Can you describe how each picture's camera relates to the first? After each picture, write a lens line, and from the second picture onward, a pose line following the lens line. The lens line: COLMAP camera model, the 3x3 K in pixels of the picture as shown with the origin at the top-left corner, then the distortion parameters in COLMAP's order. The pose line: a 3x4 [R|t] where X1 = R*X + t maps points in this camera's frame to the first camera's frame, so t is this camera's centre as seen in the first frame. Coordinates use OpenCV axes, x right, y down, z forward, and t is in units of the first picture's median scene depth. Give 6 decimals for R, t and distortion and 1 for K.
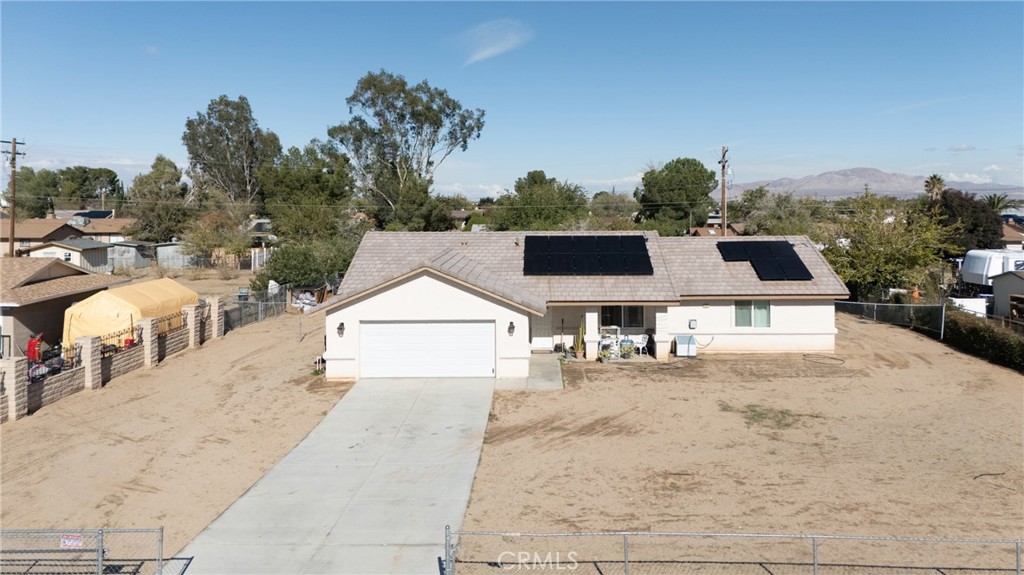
lens RADIAL K [[758.1, 0, 529.4], [0, 758.1, 310.6], [0, 0, 1]] dist [0.068252, -0.049262]
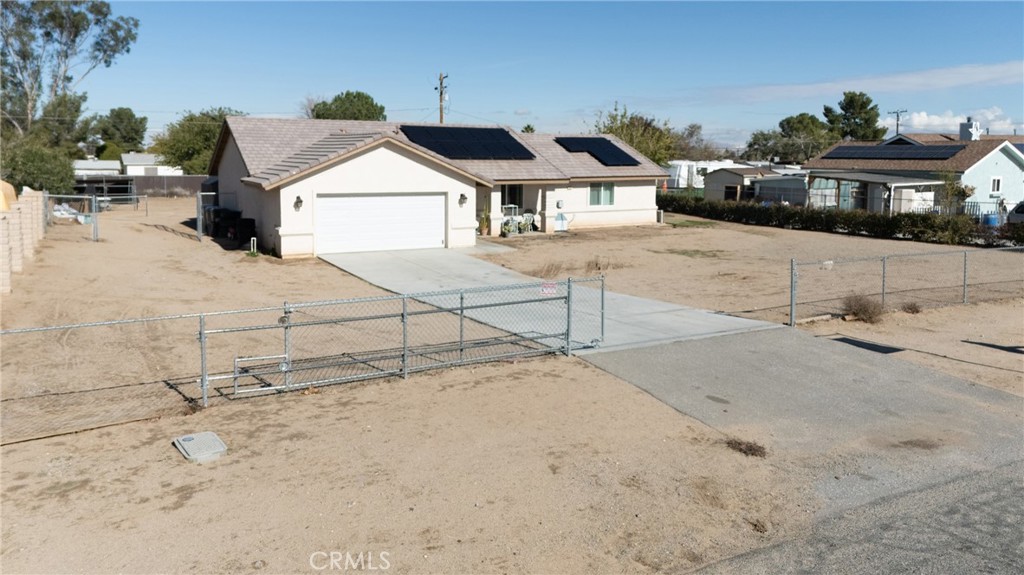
lens RADIAL K [[758.1, 0, 509.1], [0, 758.1, 295.0], [0, 0, 1]] dist [0.068252, -0.049262]
pose [[0.872025, -0.078522, 0.483123, -0.418749], [0.060188, 0.996760, 0.053364, 0.088965], [-0.485747, -0.017456, 0.873925, 0.033275]]
